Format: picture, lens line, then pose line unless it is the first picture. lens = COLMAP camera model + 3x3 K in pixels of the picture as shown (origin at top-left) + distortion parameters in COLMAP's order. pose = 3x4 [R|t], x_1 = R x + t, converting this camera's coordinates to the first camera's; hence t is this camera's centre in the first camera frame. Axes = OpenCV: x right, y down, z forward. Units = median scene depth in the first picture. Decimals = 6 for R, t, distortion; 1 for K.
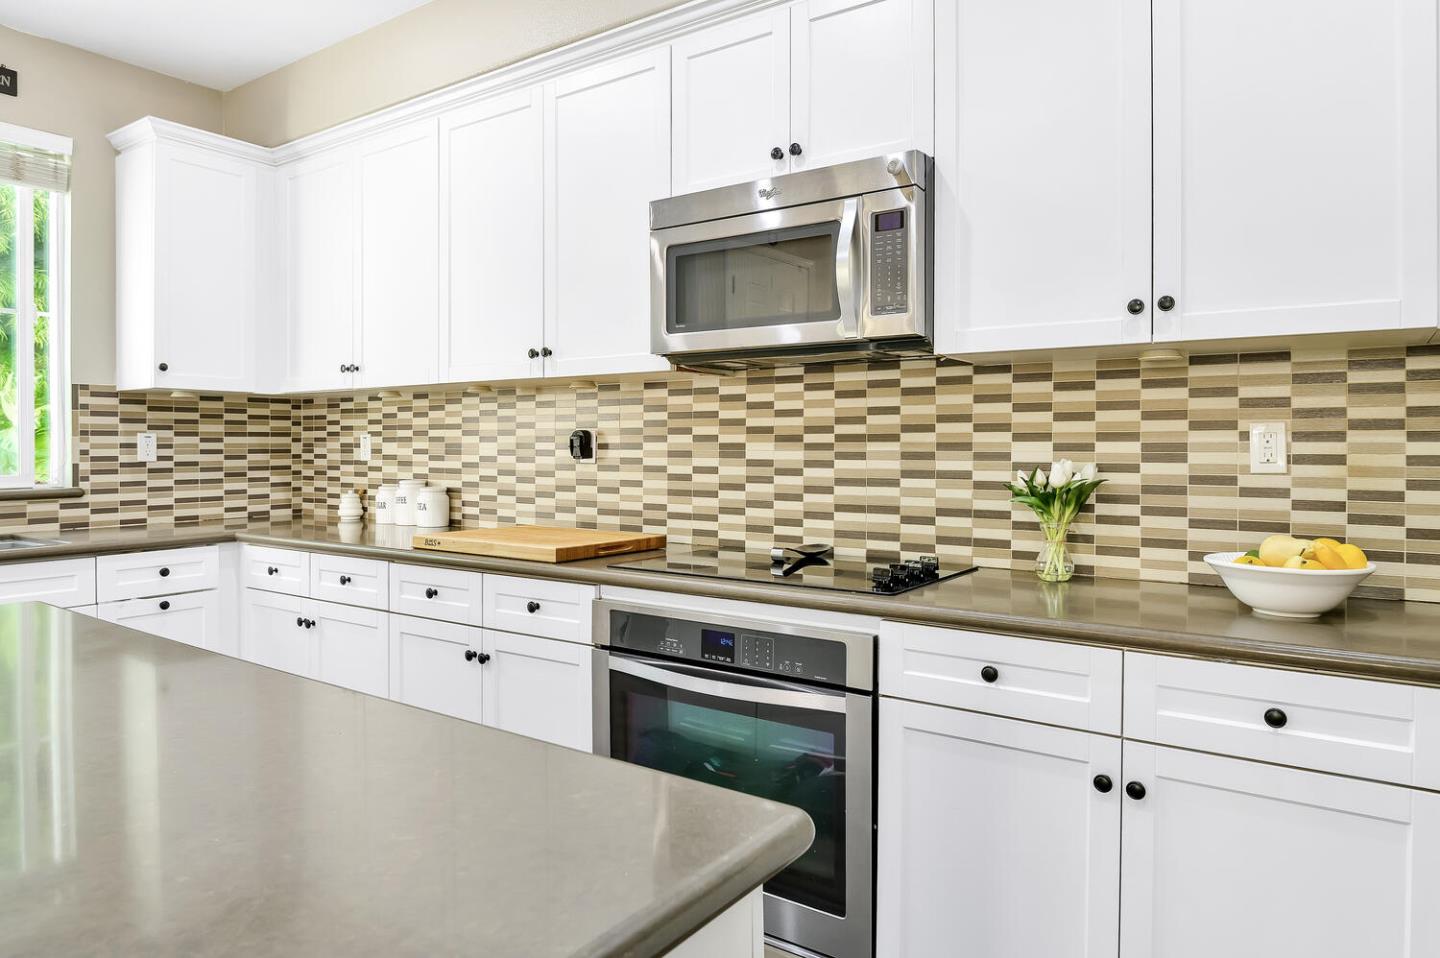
lens RADIAL K [[897.1, 0, 719.6], [0, 897.1, 450.7], [0, 0, 1]] dist [0.006241, -0.015127]
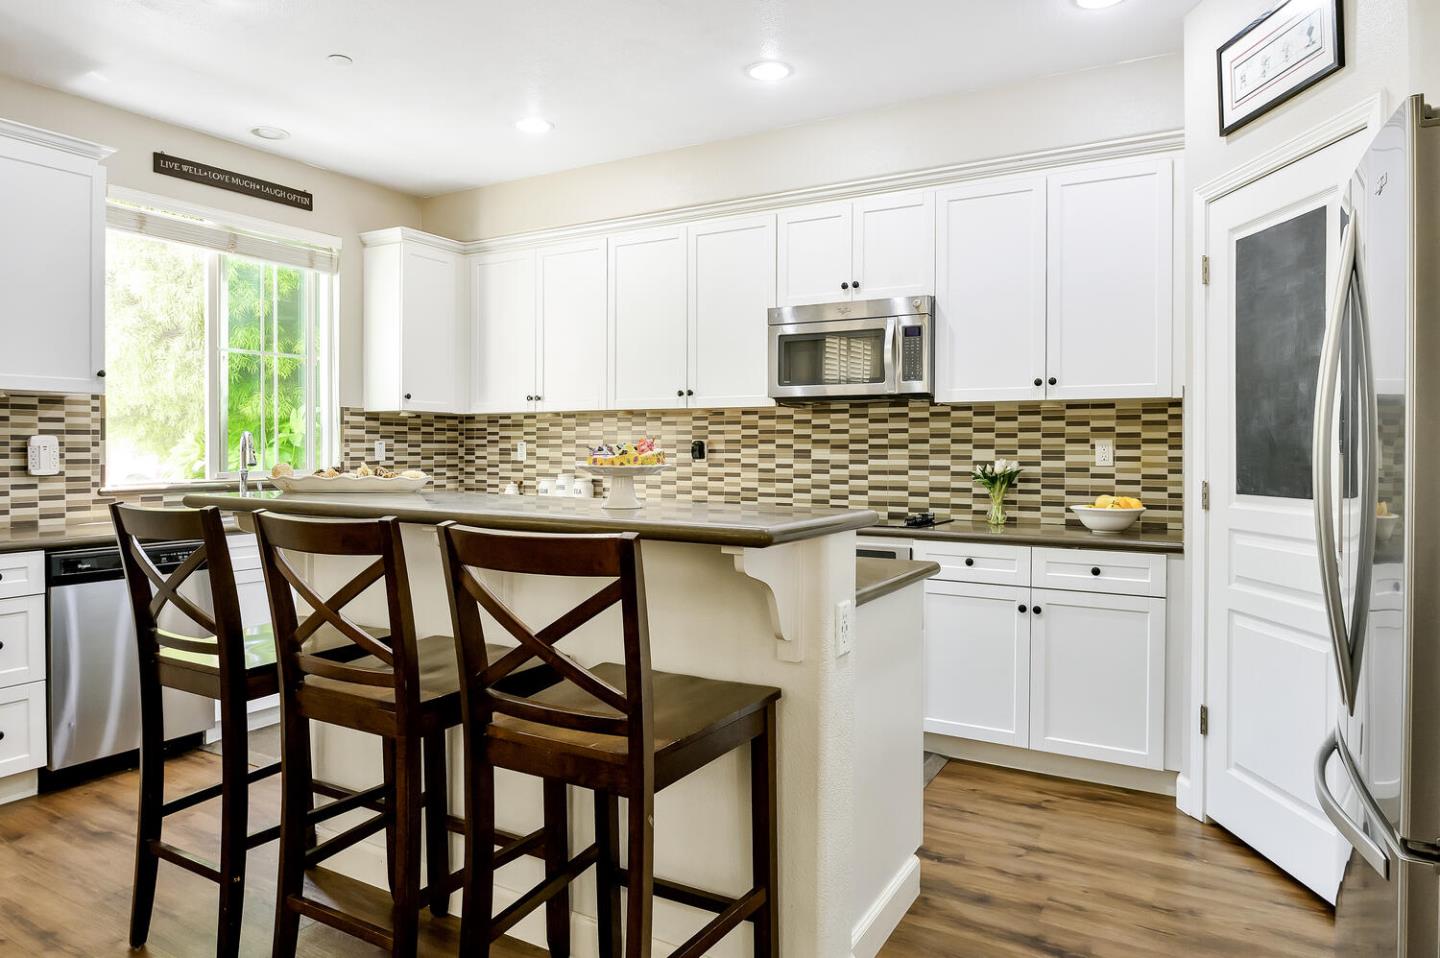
lens RADIAL K [[897.1, 0, 737.7], [0, 897.1, 452.7], [0, 0, 1]] dist [0.006241, -0.015127]
pose [[0.994951, 0.003178, 0.100315, -0.239450], [-0.002744, 0.999986, -0.004465, 0.004704], [-0.100328, 0.004168, 0.994946, -0.548705]]
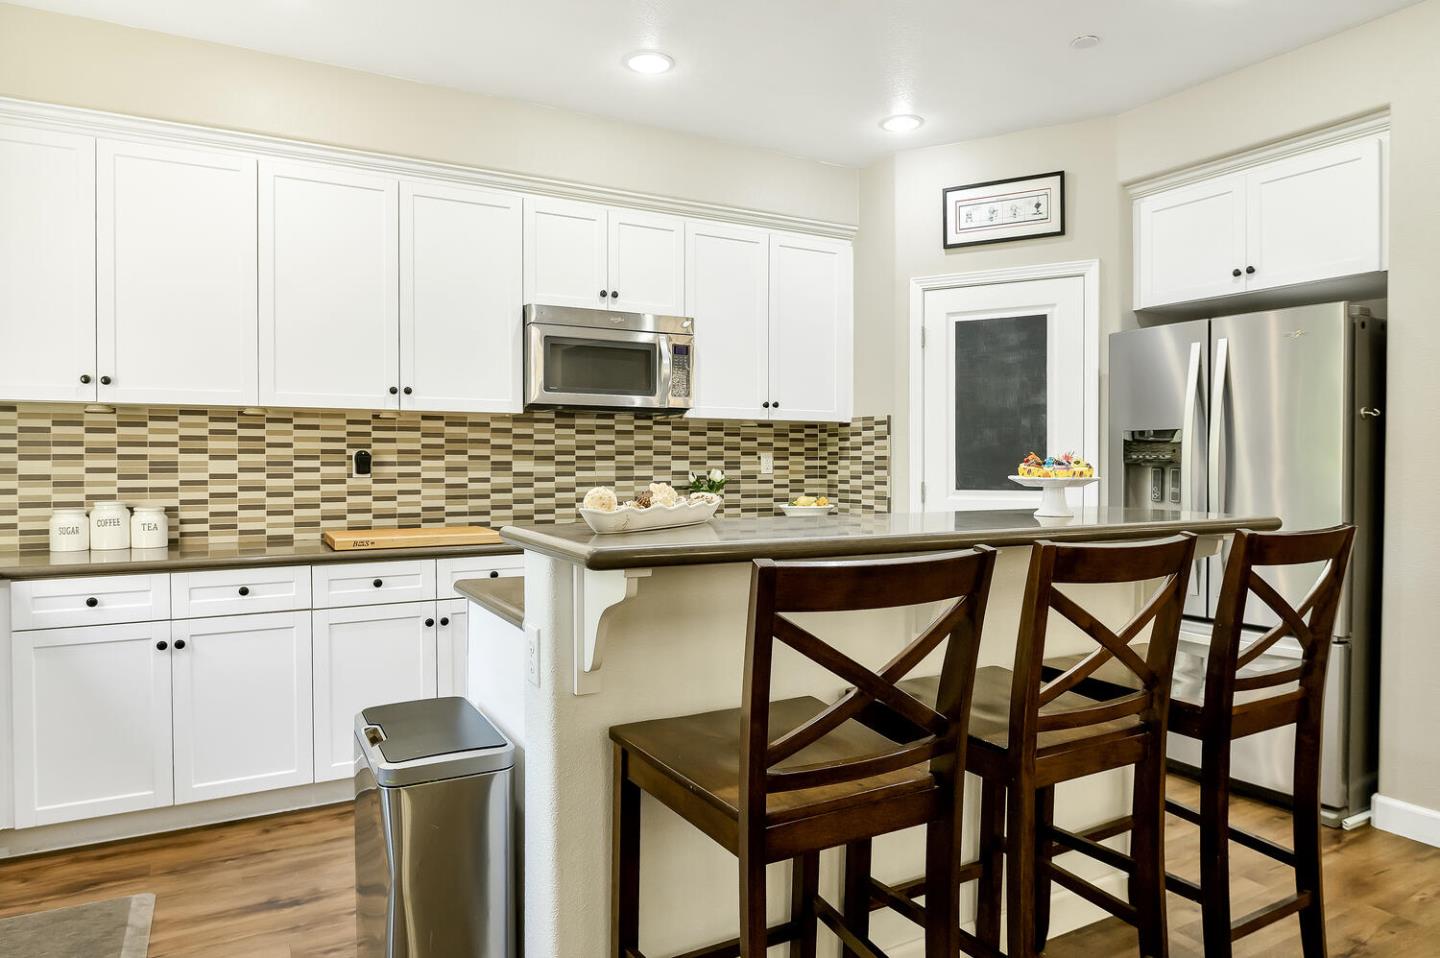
lens RADIAL K [[897.1, 0, 757.3], [0, 897.1, 466.2], [0, 0, 1]] dist [0.006241, -0.015127]
pose [[0.429129, -0.005127, 0.903228, -1.015984], [0.007586, 0.999969, 0.002072, 0.000018], [-0.903211, 0.005963, 0.429155, -0.006267]]
